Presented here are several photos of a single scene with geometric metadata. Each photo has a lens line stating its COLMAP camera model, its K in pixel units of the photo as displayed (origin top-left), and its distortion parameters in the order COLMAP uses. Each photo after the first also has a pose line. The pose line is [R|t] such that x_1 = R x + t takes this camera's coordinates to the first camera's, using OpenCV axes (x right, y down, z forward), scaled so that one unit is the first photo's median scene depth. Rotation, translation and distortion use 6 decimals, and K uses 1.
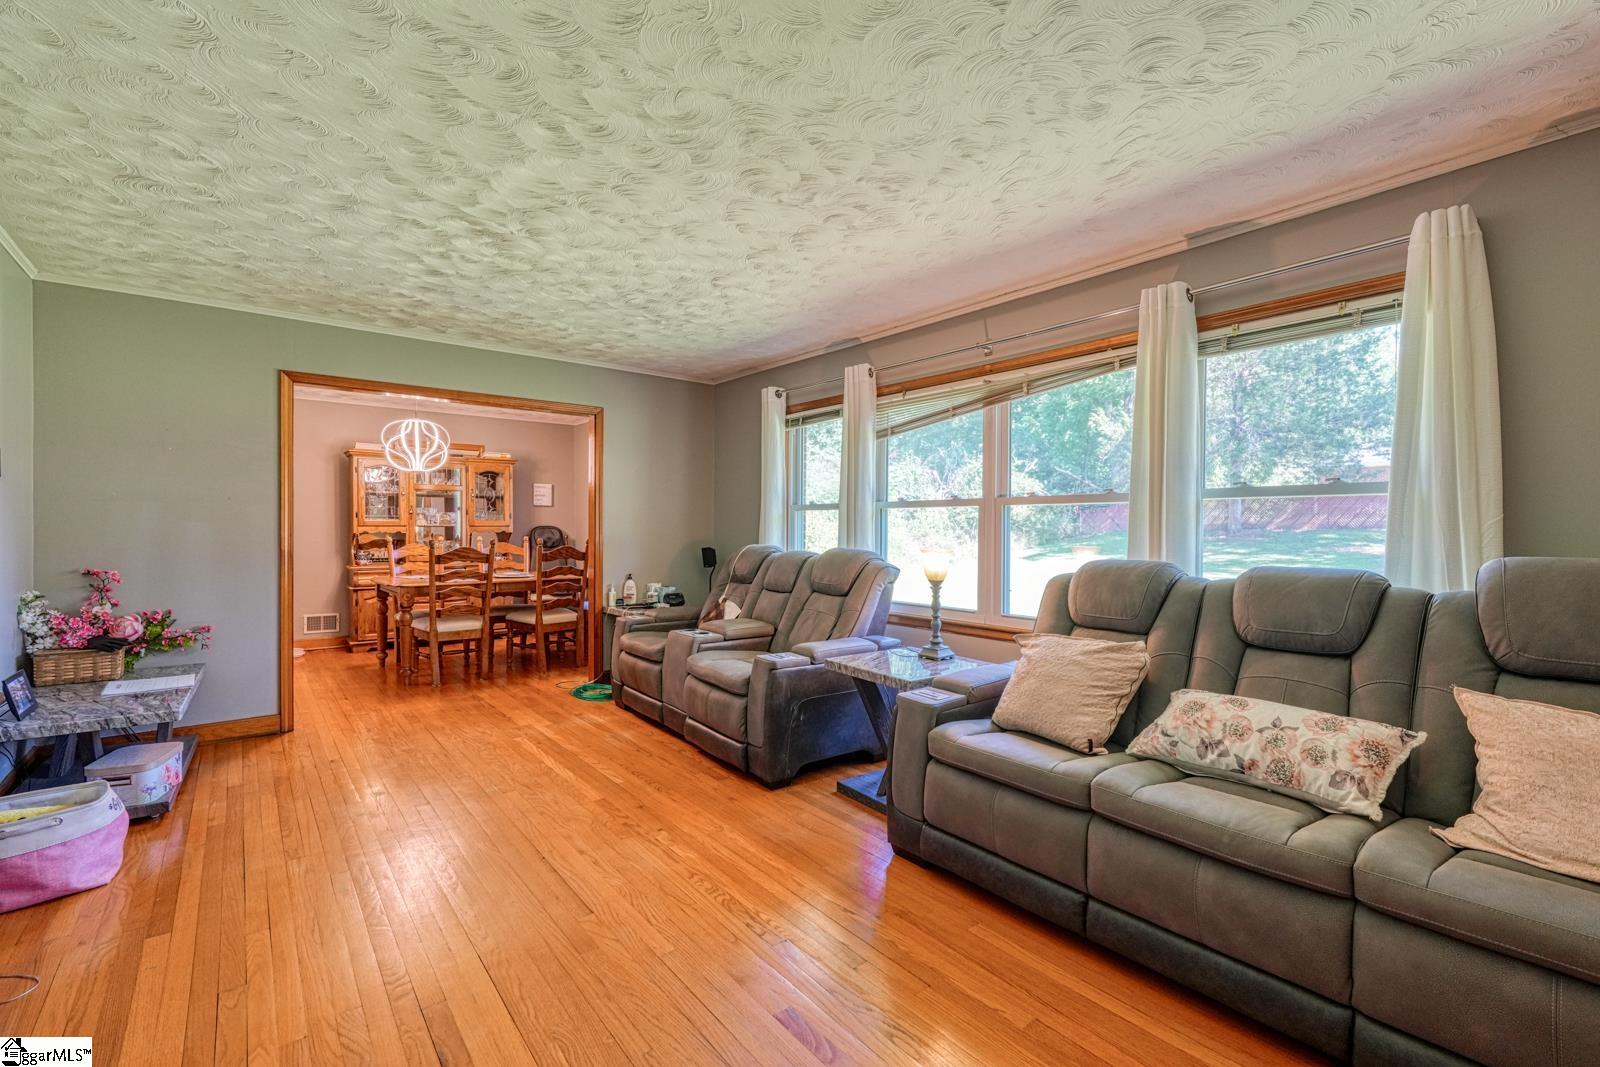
lens RADIAL K [[699.6, 0, 814.5], [0, 699.6, 535.2], [0, 0, 1]] dist [0.001454, -0.000160]
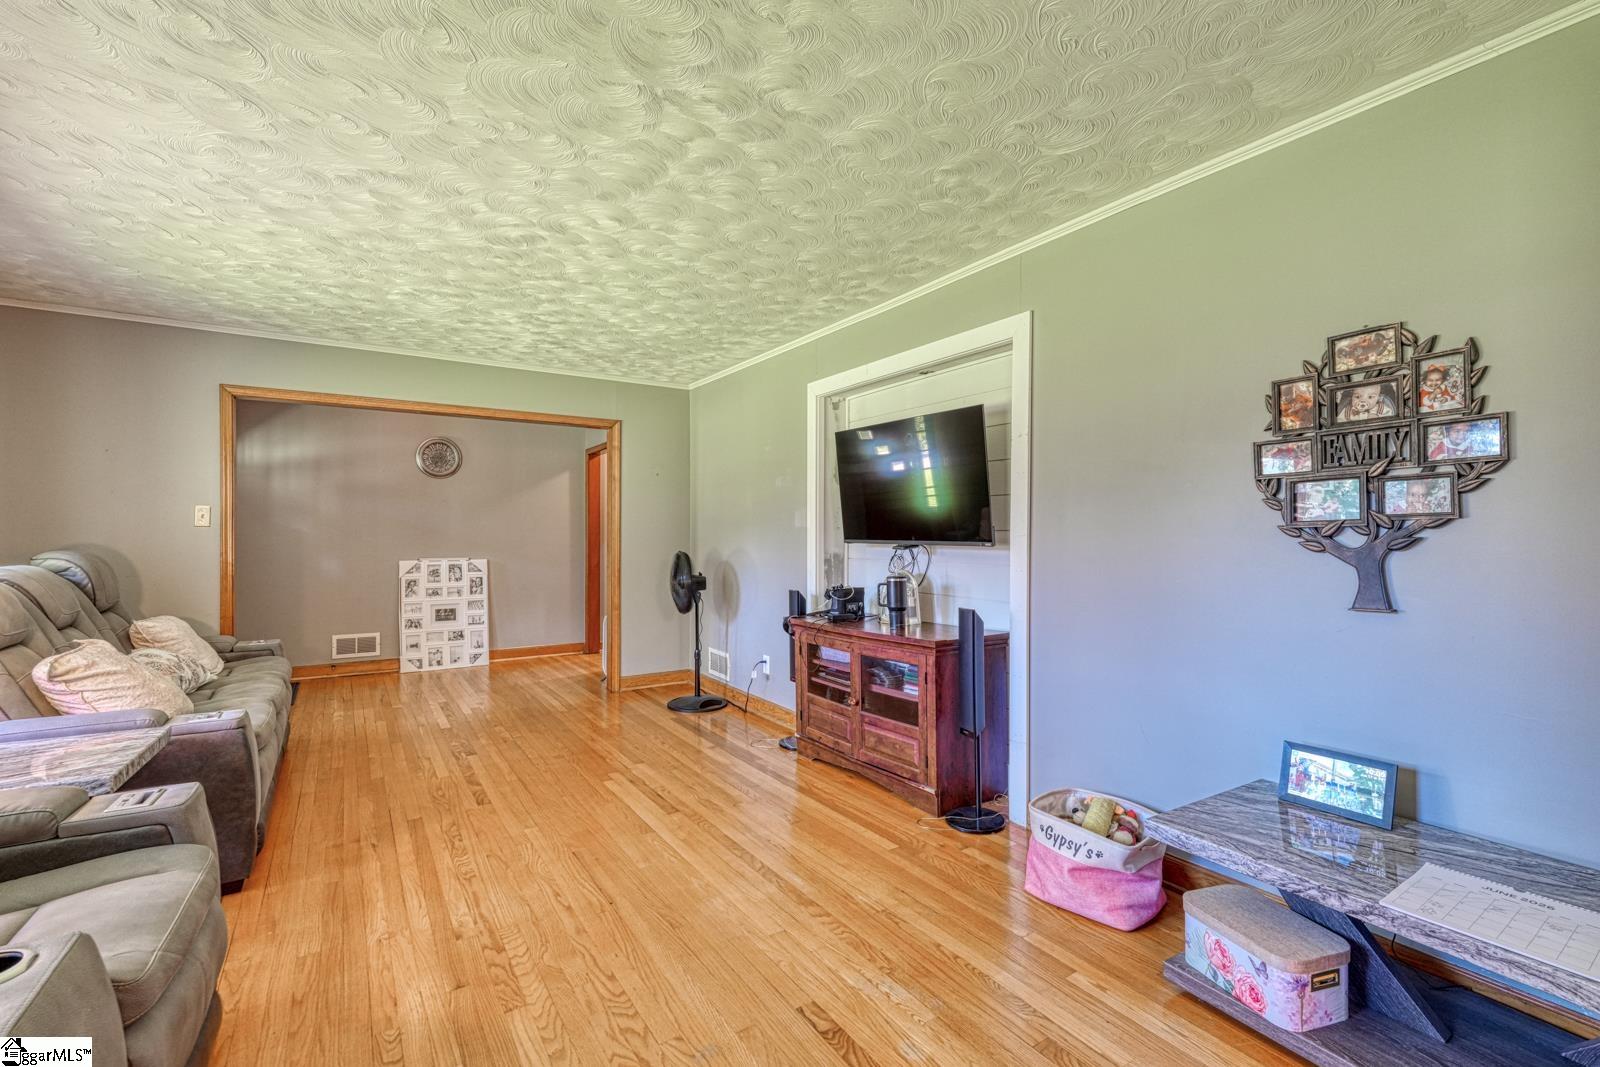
lens RADIAL K [[699.6, 0, 796.1], [0, 699.6, 536.2], [0, 0, 1]] dist [0.001454, -0.000160]
pose [[-0.992801, -0.002953, 0.119739, -0.449206], [-0.001649, 0.999938, 0.010984, -0.012984], [-0.119764, 0.010707, -0.992745, 1.143965]]
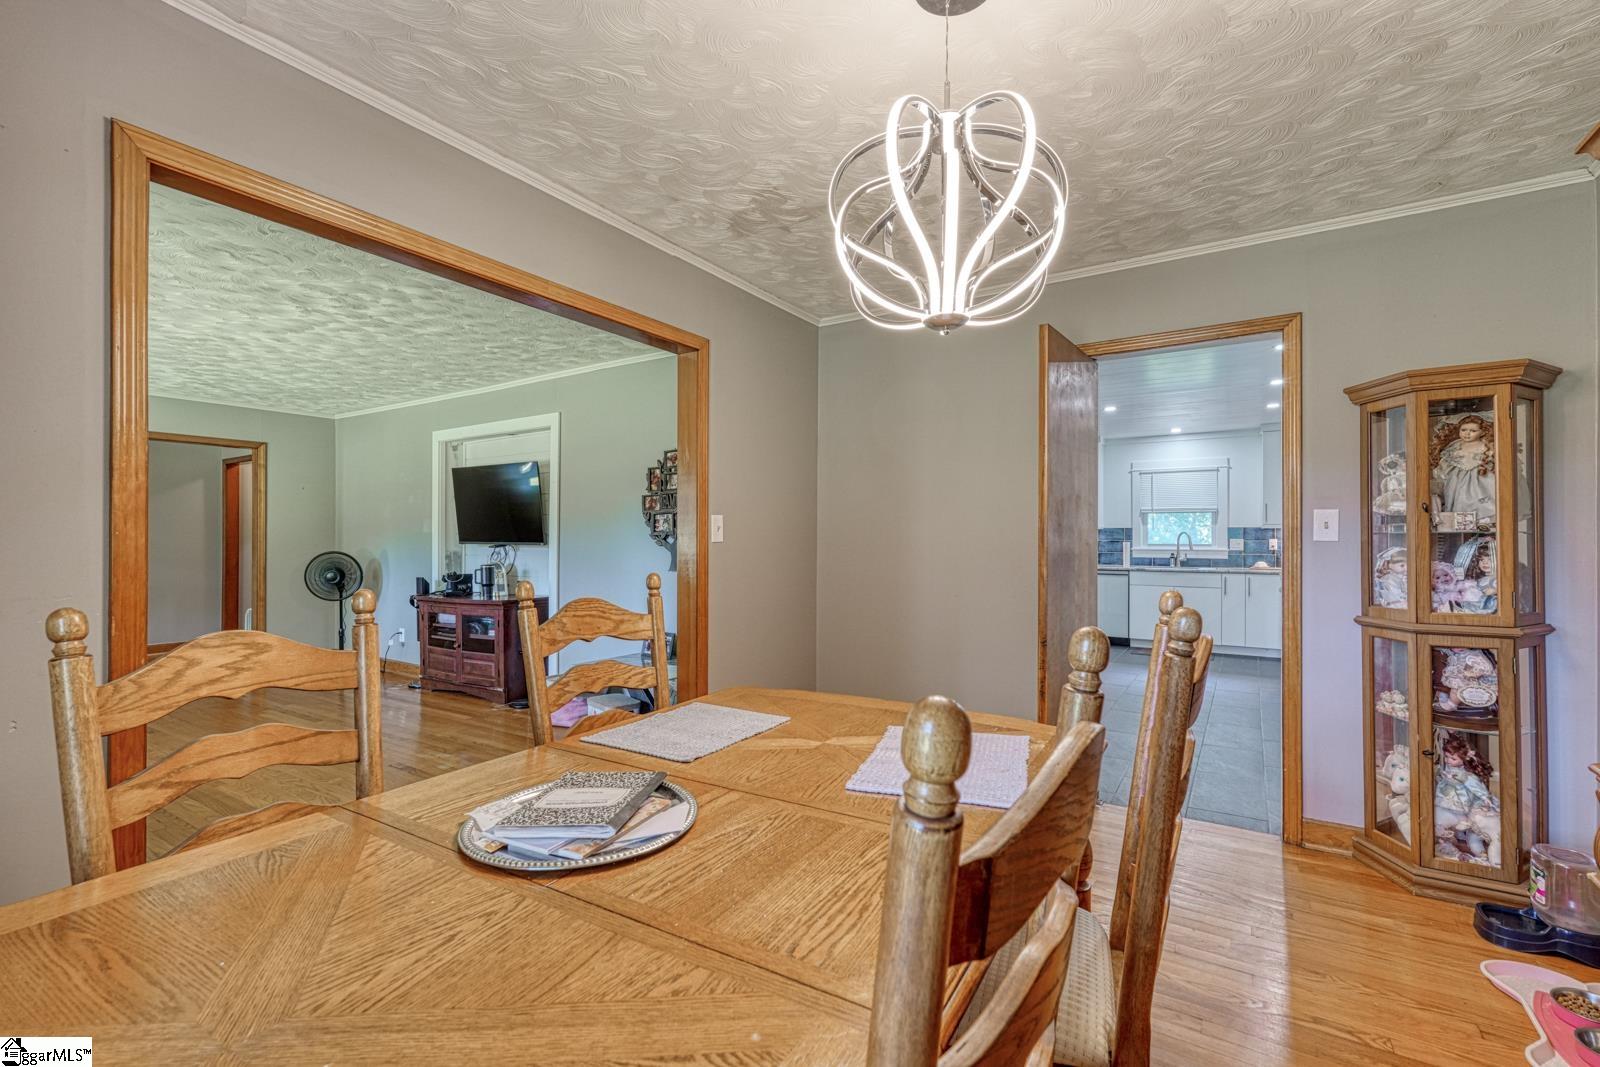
lens RADIAL K [[699.6, 0, 802.8], [0, 699.6, 533.7], [0, 0, 1]] dist [0.001454, -0.000160]
pose [[-0.952658, -0.002168, -0.304036, -0.628568], [-0.003339, 0.999989, 0.003335, -0.020426], [0.304025, 0.004192, -0.952655, 1.723707]]
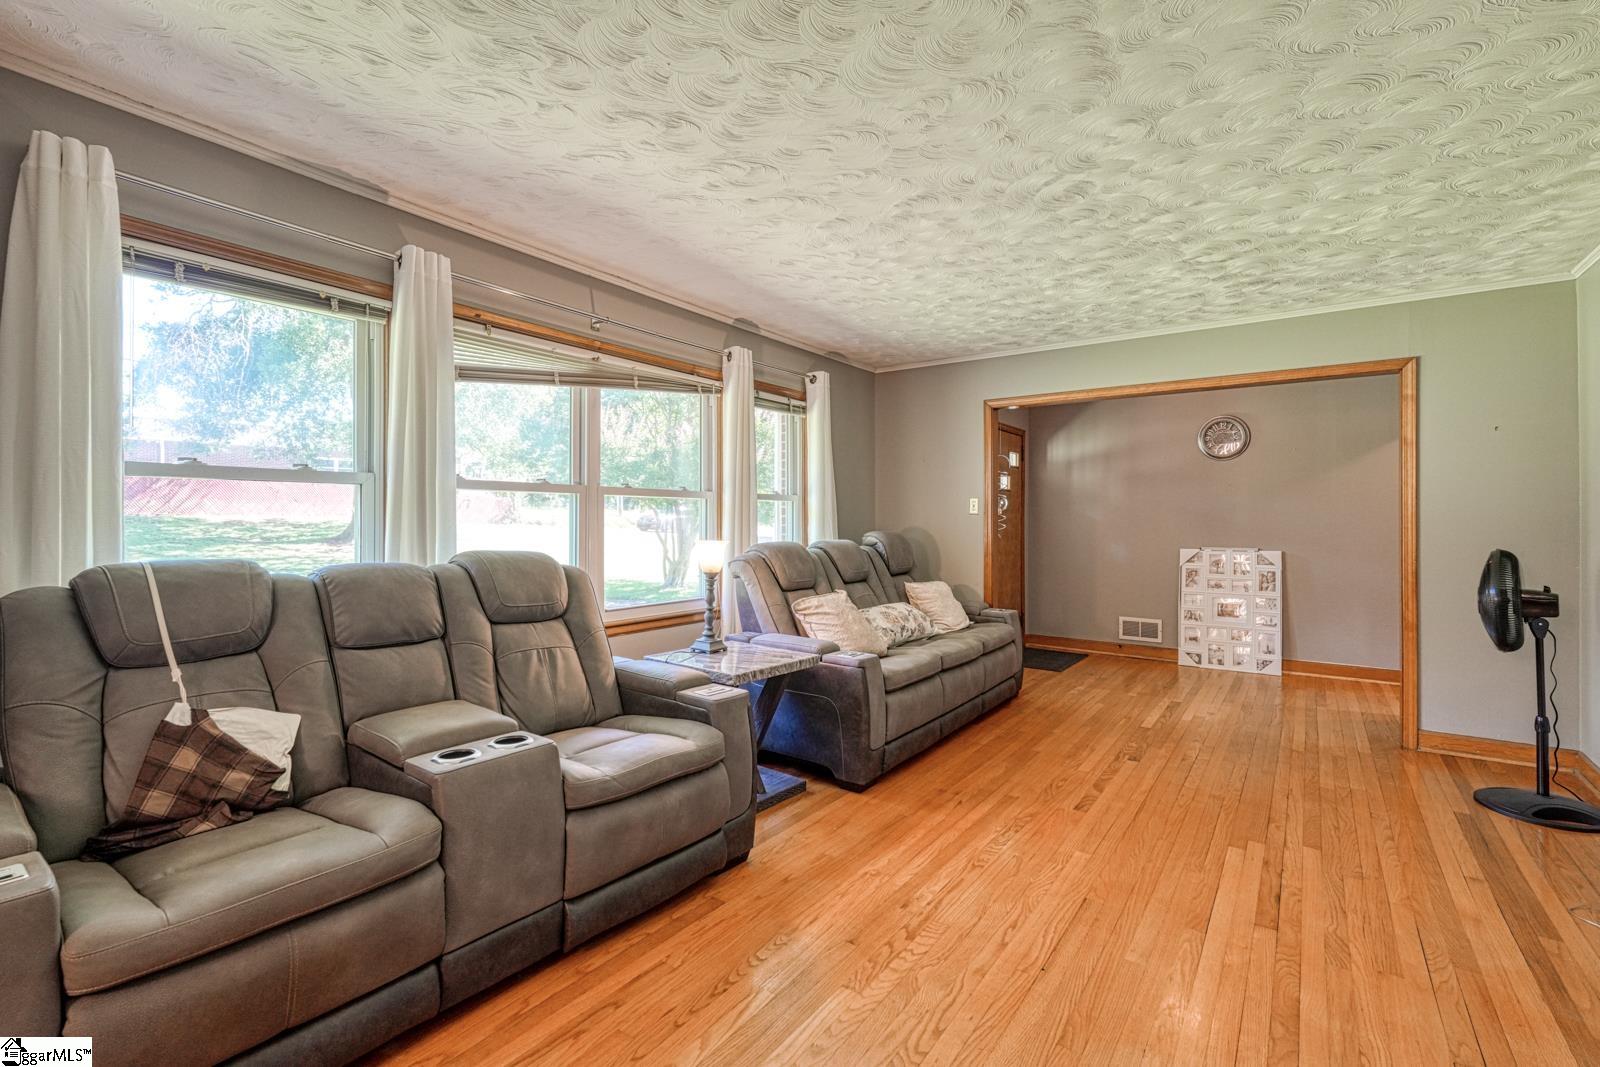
lens RADIAL K [[699.6, 0, 798.2], [0, 699.6, 517.5], [0, 0, 1]] dist [0.001454, -0.000160]
pose [[-0.252436, 0.000113, 0.967613, -0.638085], [0.003582, 0.999993, 0.000818, -0.010791], [-0.967607, 0.003672, -0.252435, 0.882789]]
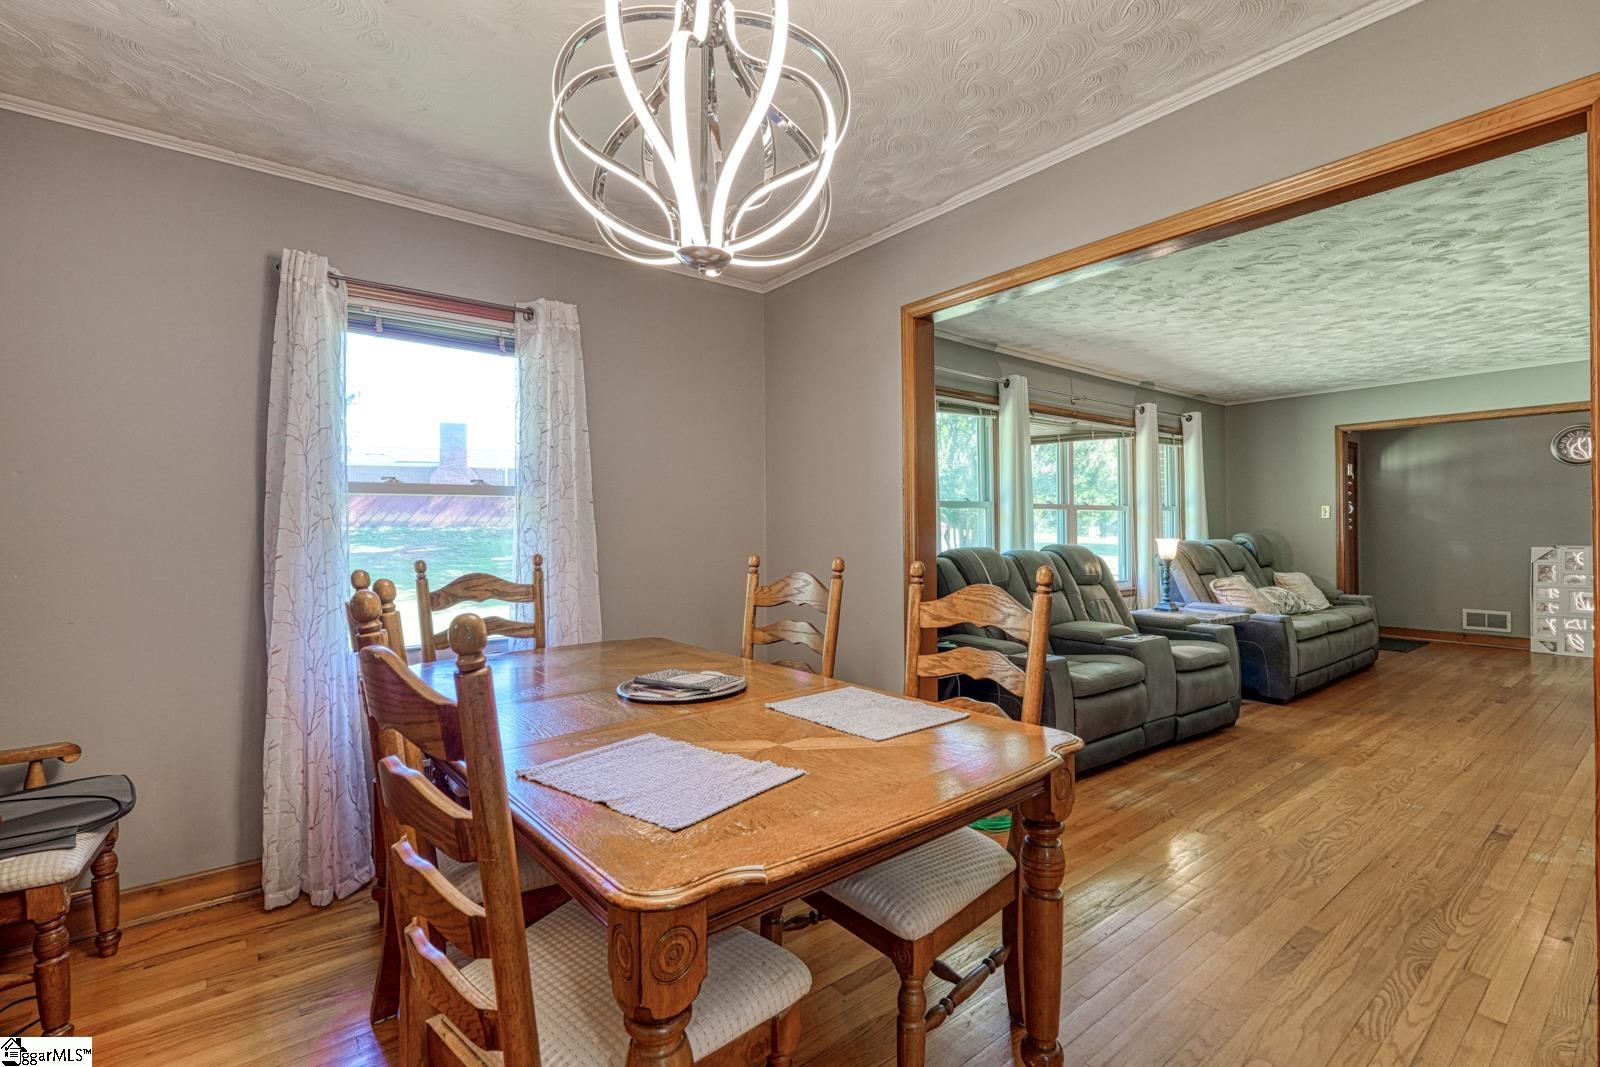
lens RADIAL K [[699.6, 0, 820.5], [0, 699.6, 528.3], [0, 0, 1]] dist [0.001454, -0.000160]
pose [[0.020330, -0.002983, 0.999789, -1.076385], [0.016940, 0.999853, 0.002639, -0.016295], [-0.999650, 0.016883, 0.020378, 1.351011]]
